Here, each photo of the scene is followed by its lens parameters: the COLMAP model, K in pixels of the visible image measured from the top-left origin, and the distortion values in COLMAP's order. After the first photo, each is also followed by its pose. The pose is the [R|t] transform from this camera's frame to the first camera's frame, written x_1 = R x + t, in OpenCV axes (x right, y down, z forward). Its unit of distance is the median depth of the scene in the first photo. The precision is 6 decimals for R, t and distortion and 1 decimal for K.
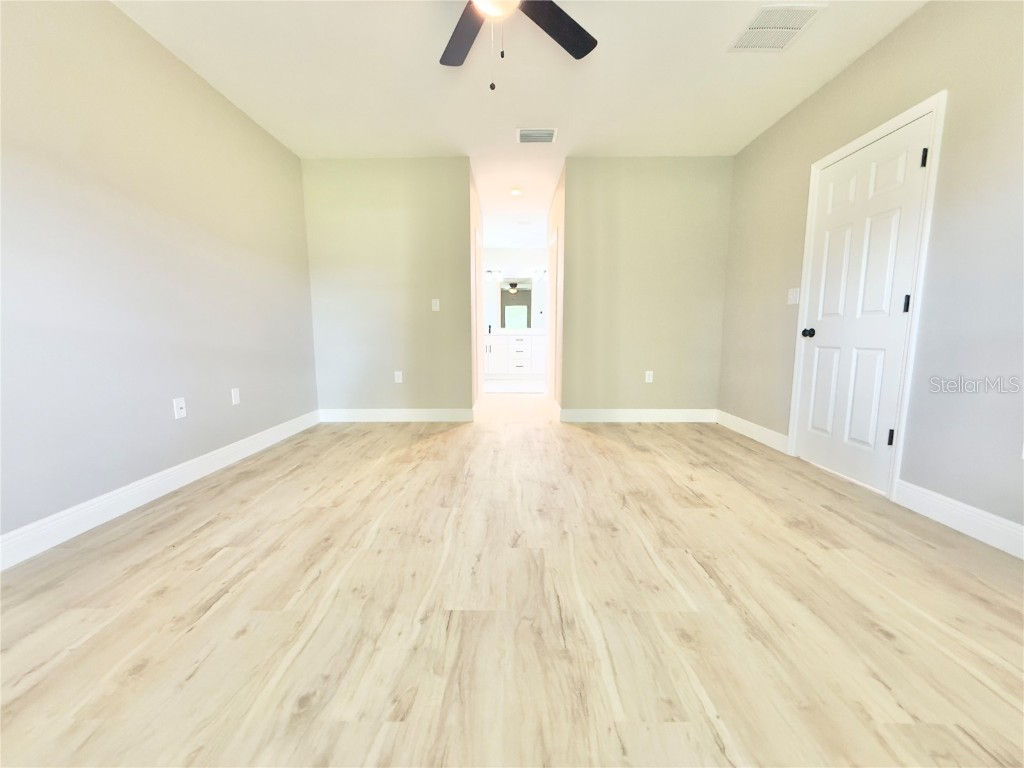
lens RADIAL K [[407.4, 0, 505.6], [0, 407.4, 384.5], [0, 0, 1]] dist [-0.000984, 0.000605]
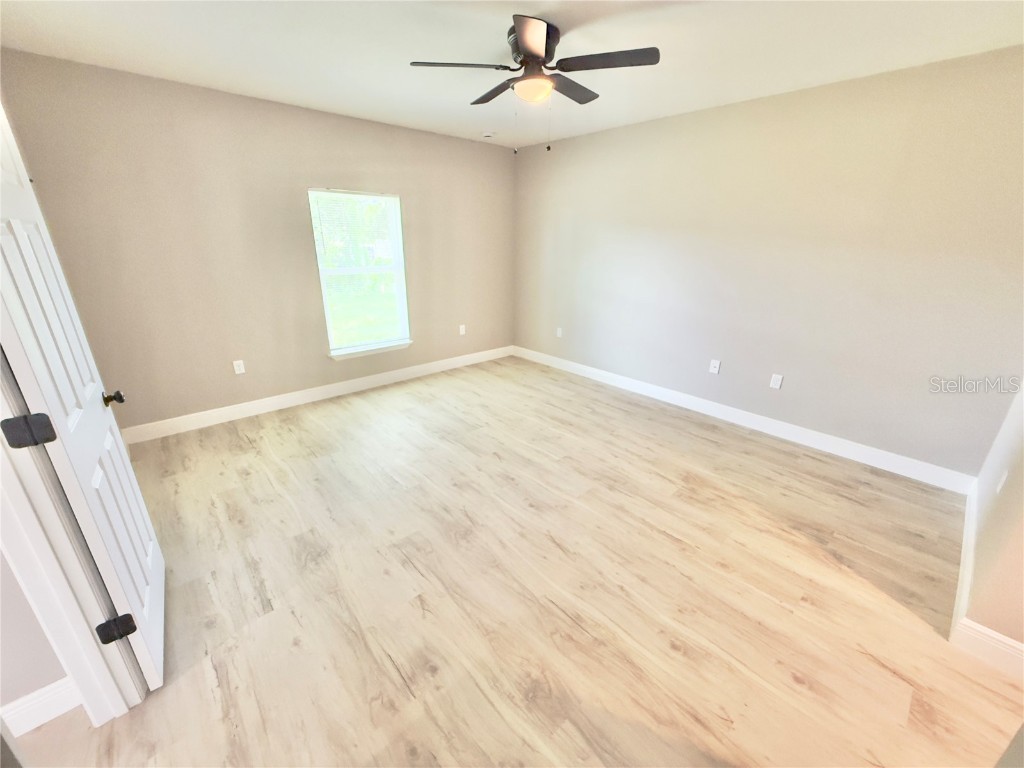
lens RADIAL K [[407.4, 0, 507.4], [0, 407.4, 382.8], [0, 0, 1]] dist [-0.000984, 0.000605]
pose [[-0.733717, 0.222820, -0.641880, 0.779090], [-0.098084, 0.900069, 0.424565, -0.470555], [0.672338, 0.374469, -0.638541, 1.530178]]
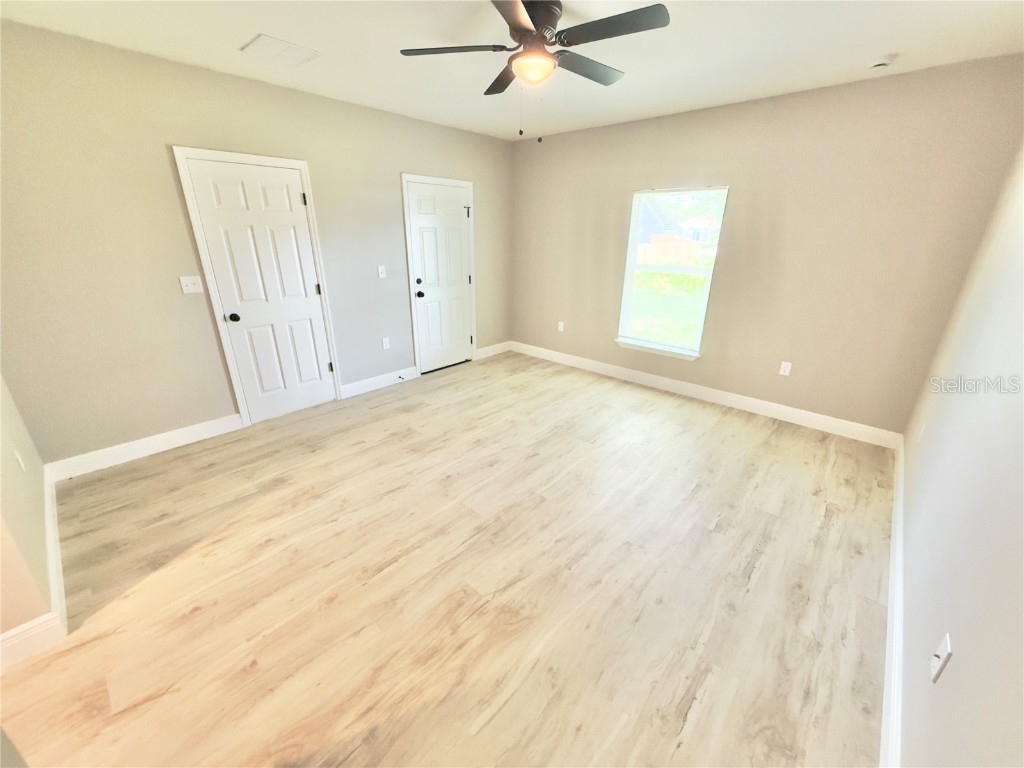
lens RADIAL K [[407.4, 0, 517.5], [0, 407.4, 387.5], [0, 0, 1]] dist [-0.000984, 0.000605]
pose [[-0.758305, -0.241019, 0.605709, -0.668282], [0.073593, 0.891555, 0.446894, -0.472523], [-0.647733, 0.383458, -0.658333, 1.556259]]
